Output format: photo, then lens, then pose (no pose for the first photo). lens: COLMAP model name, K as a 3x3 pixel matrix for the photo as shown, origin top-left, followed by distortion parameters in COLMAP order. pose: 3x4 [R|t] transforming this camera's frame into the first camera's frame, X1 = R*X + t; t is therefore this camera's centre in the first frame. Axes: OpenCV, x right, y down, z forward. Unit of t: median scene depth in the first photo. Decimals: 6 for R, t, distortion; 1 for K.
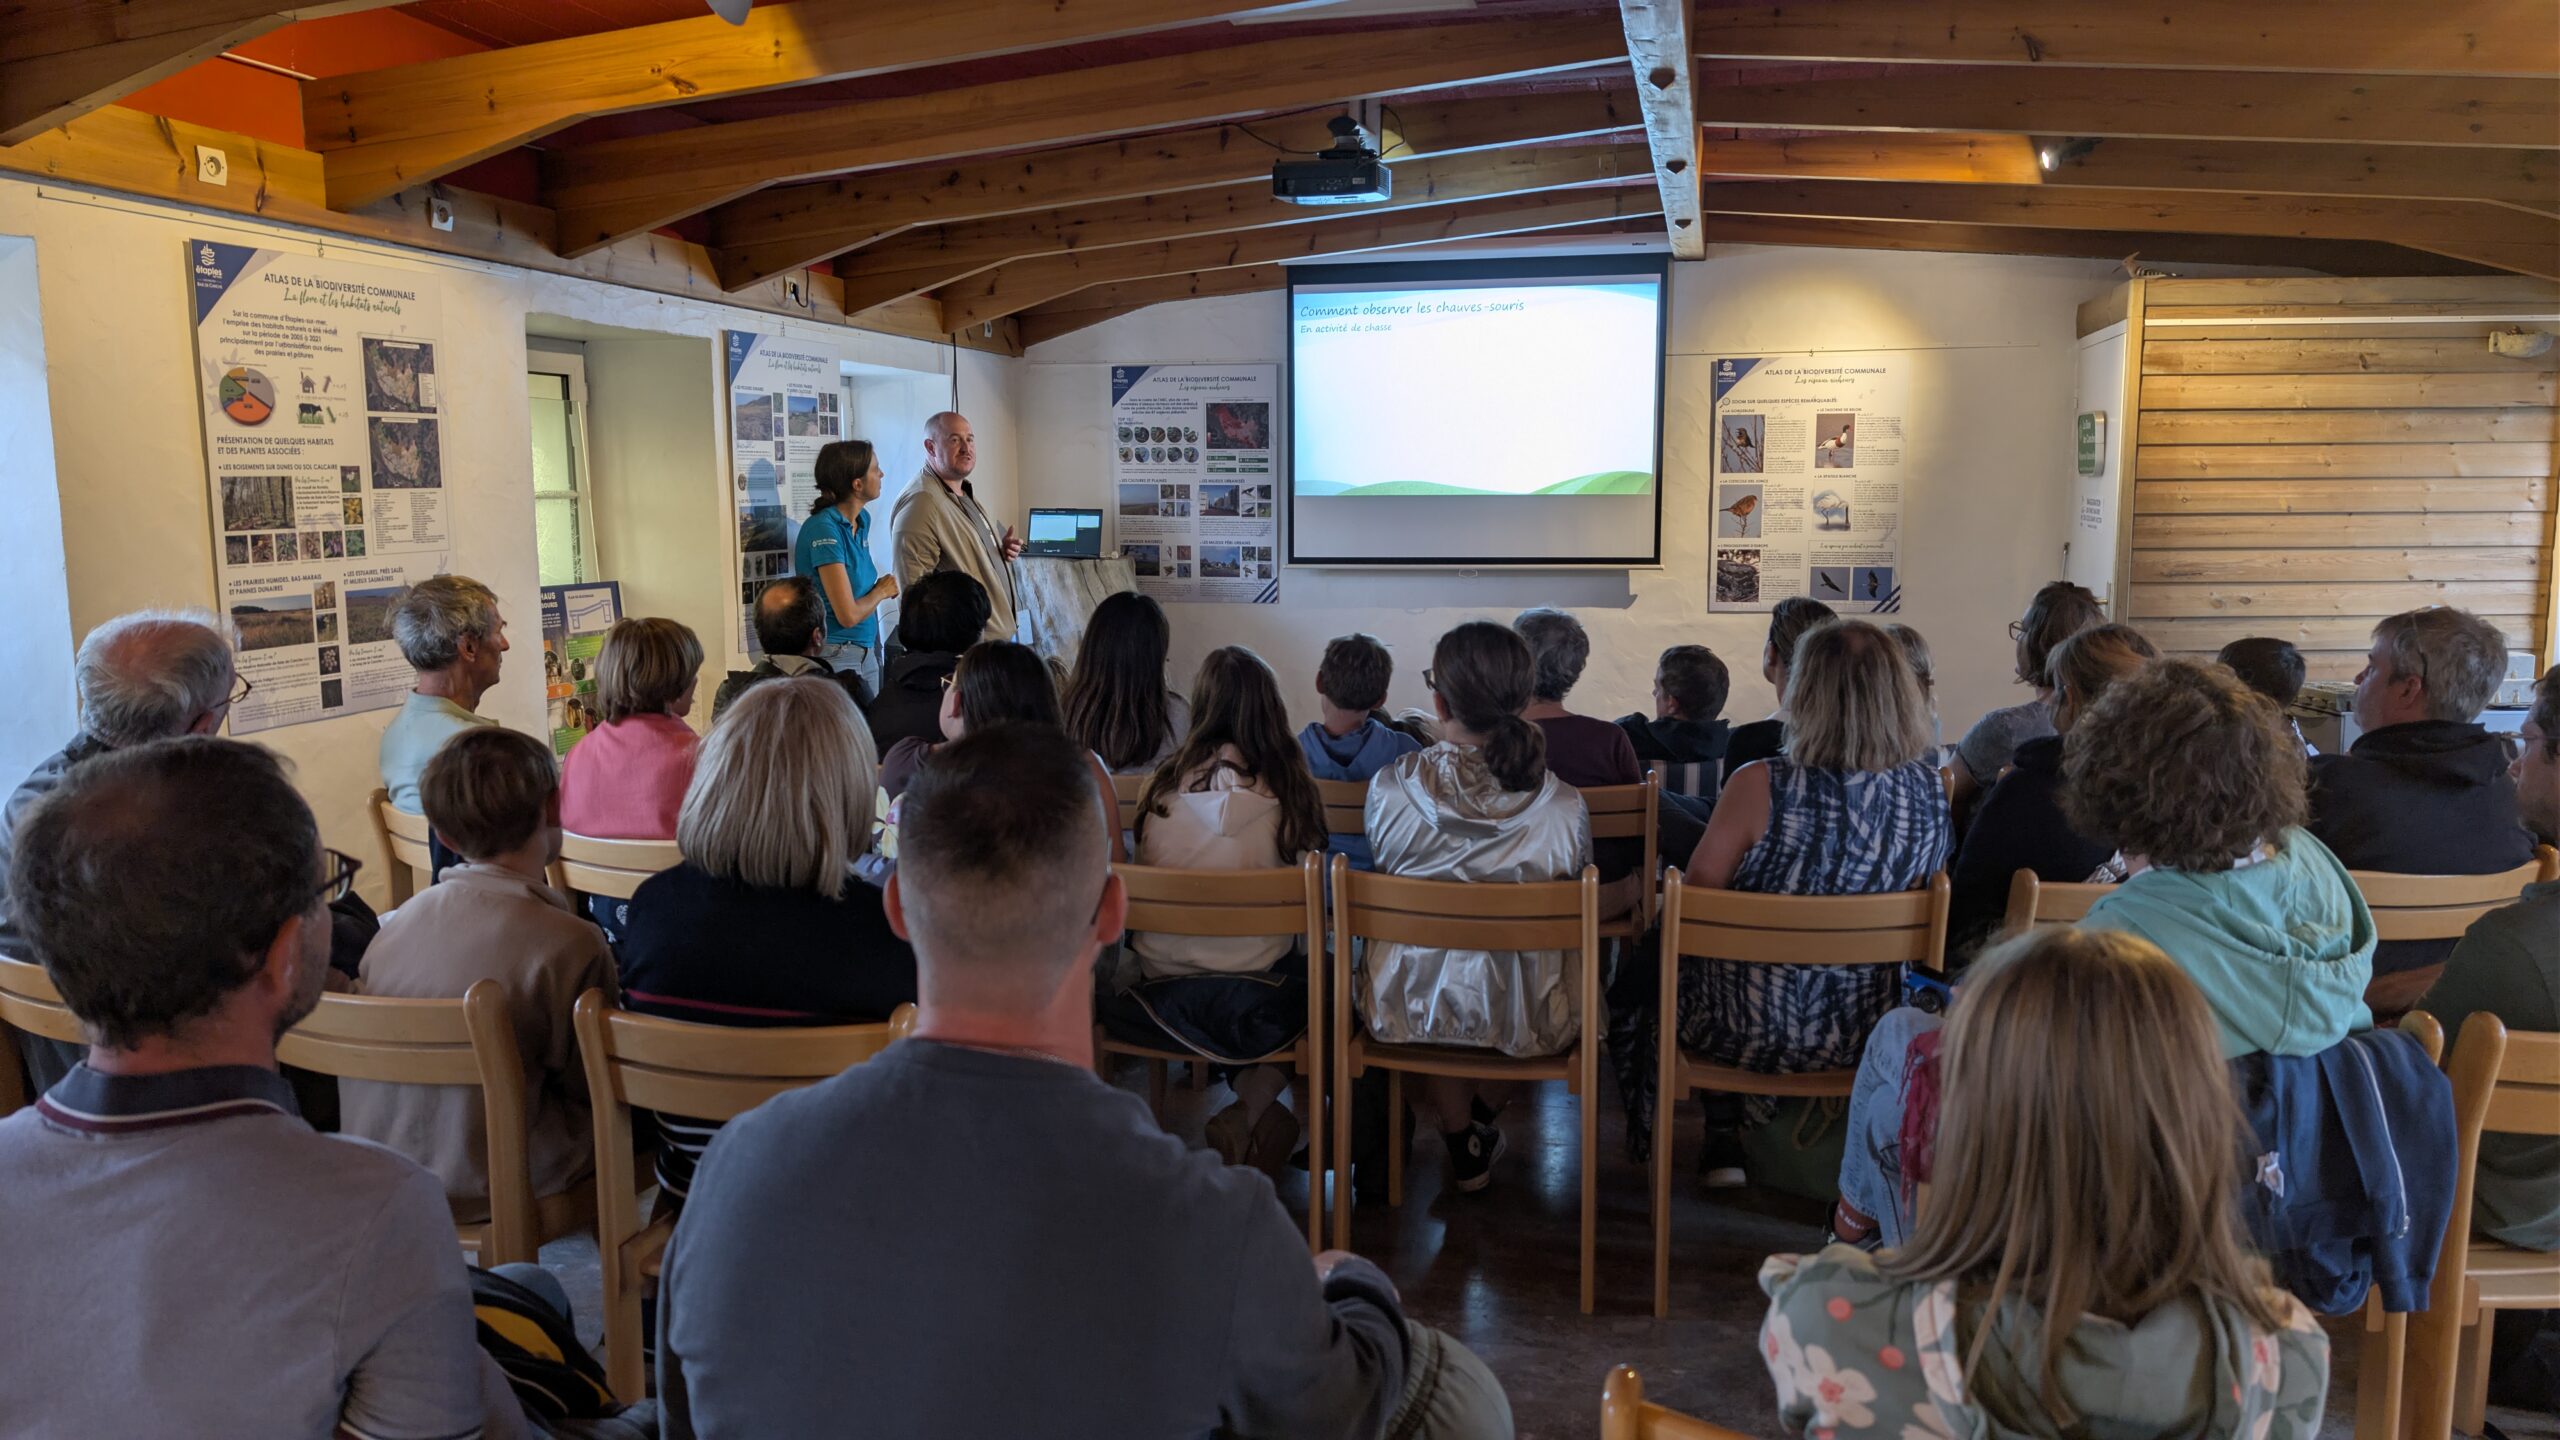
lens RADIAL K [[1795.2, 0, 1287.8], [0, 1795.2, 729.9], [0, 0, 1]] dist [0.036888, -0.034125]
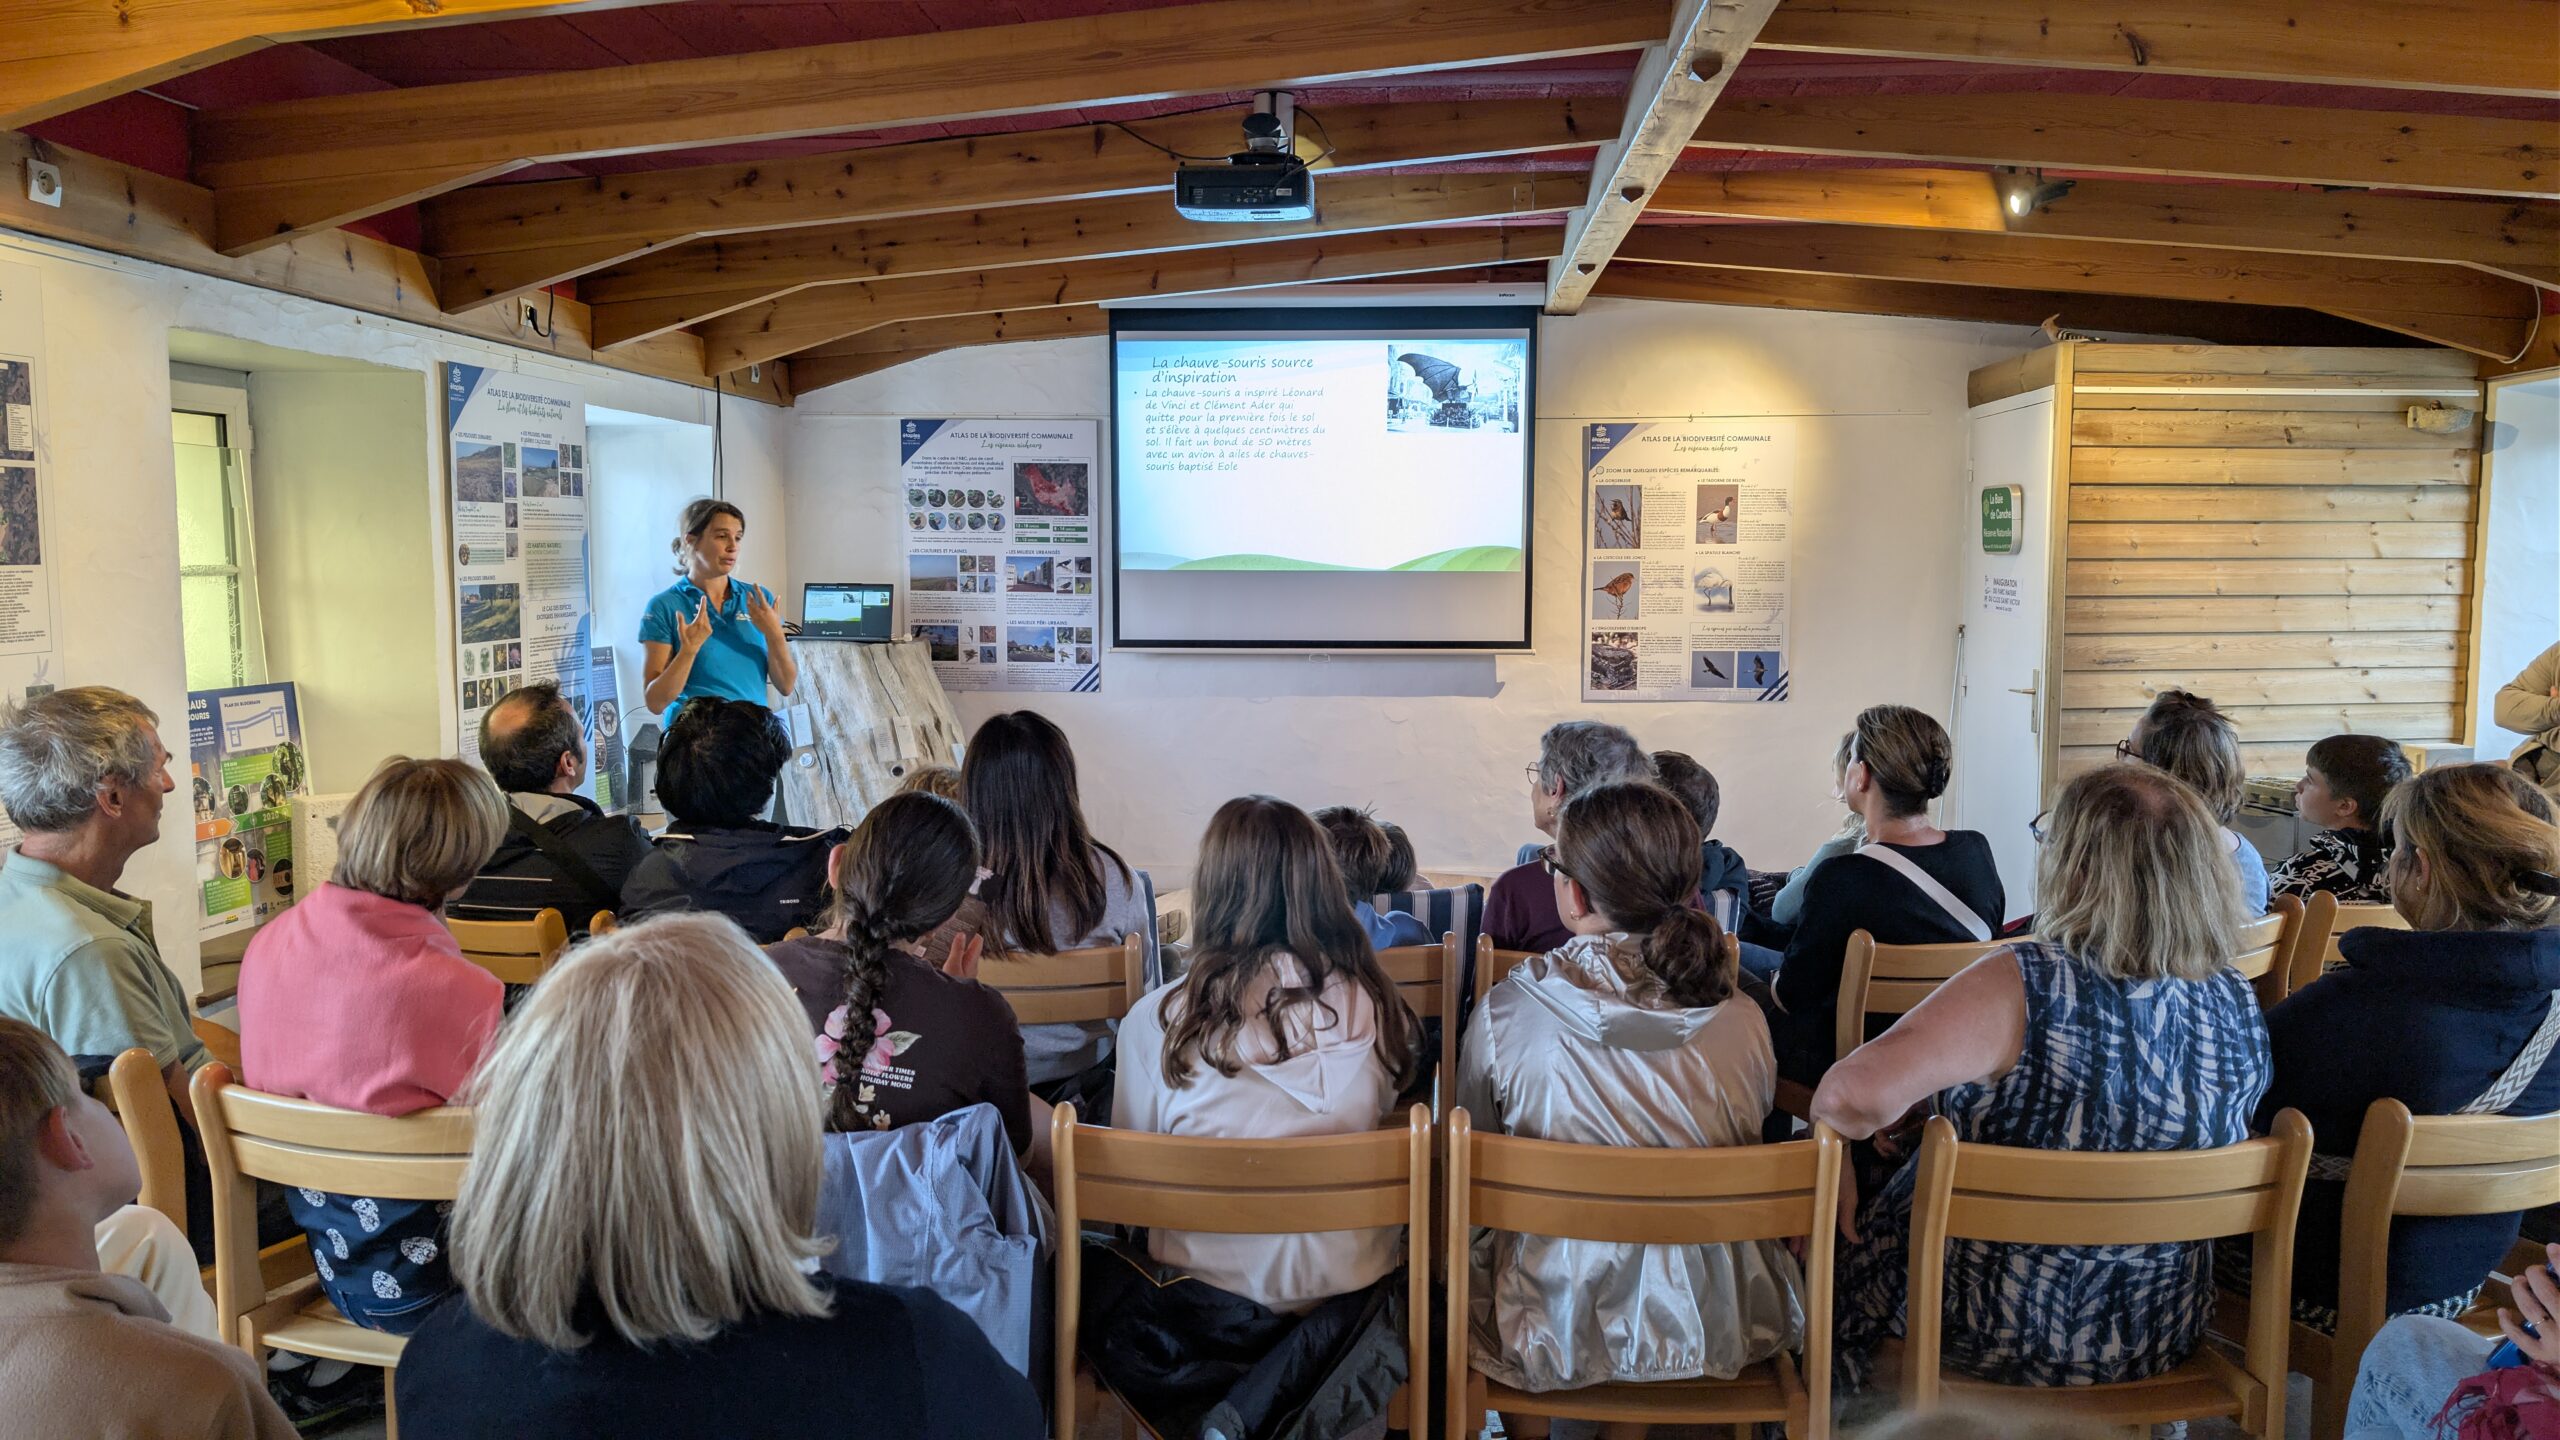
lens RADIAL K [[1801.1, 0, 1275.8], [0, 1801.1, 728.6], [0, 0, 1]] dist [0.023319, -0.006521]
pose [[0.987672, -0.010031, 0.156213, -0.078739], [0.015850, 0.999224, -0.036054, -0.028066], [-0.155730, 0.038086, 0.987065, 0.172501]]
